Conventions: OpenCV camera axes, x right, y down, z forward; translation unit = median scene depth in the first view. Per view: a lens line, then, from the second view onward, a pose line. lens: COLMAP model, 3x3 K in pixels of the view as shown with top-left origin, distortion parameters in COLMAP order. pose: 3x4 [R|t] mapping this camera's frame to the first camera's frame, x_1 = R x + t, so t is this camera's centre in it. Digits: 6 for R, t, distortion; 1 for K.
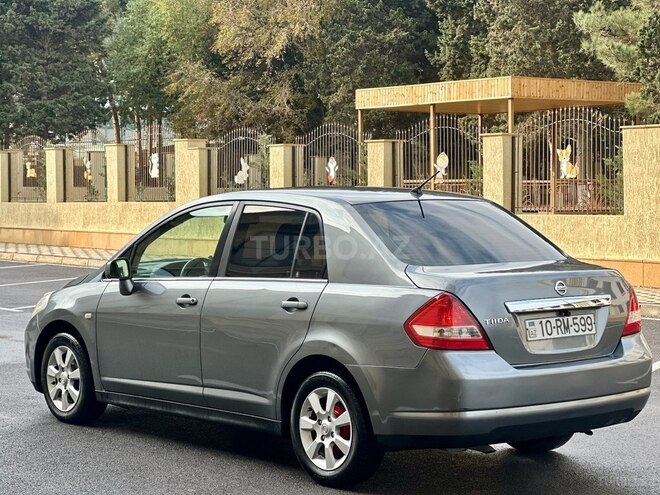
lens RADIAL K [[1460.9, 0, 332.1], [0, 1460.9, 246.8], [0, 0, 1]] dist [0.211367, 0.000000]
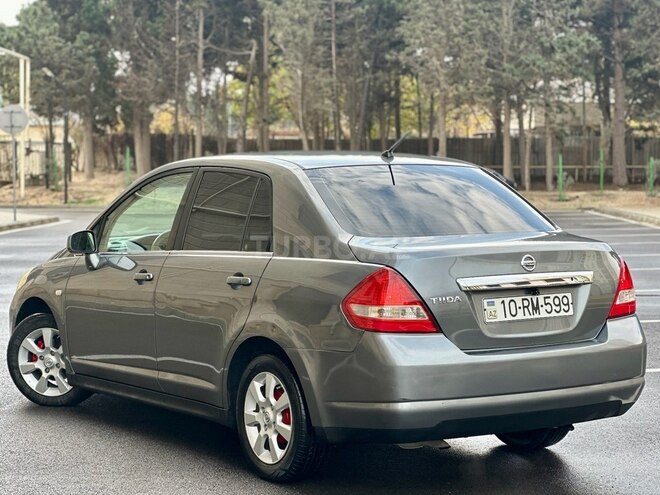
lens RADIAL K [[1460.9, 0, 334.9], [0, 1460.9, 248.1], [0, 0, 1]] dist [0.211367, 0.000000]
pose [[0.994413, 0.003372, -0.105506, 0.130380], [-0.002037, 0.999916, 0.012765, 0.008105], [0.105540, -0.012478, 0.994337, 0.114510]]
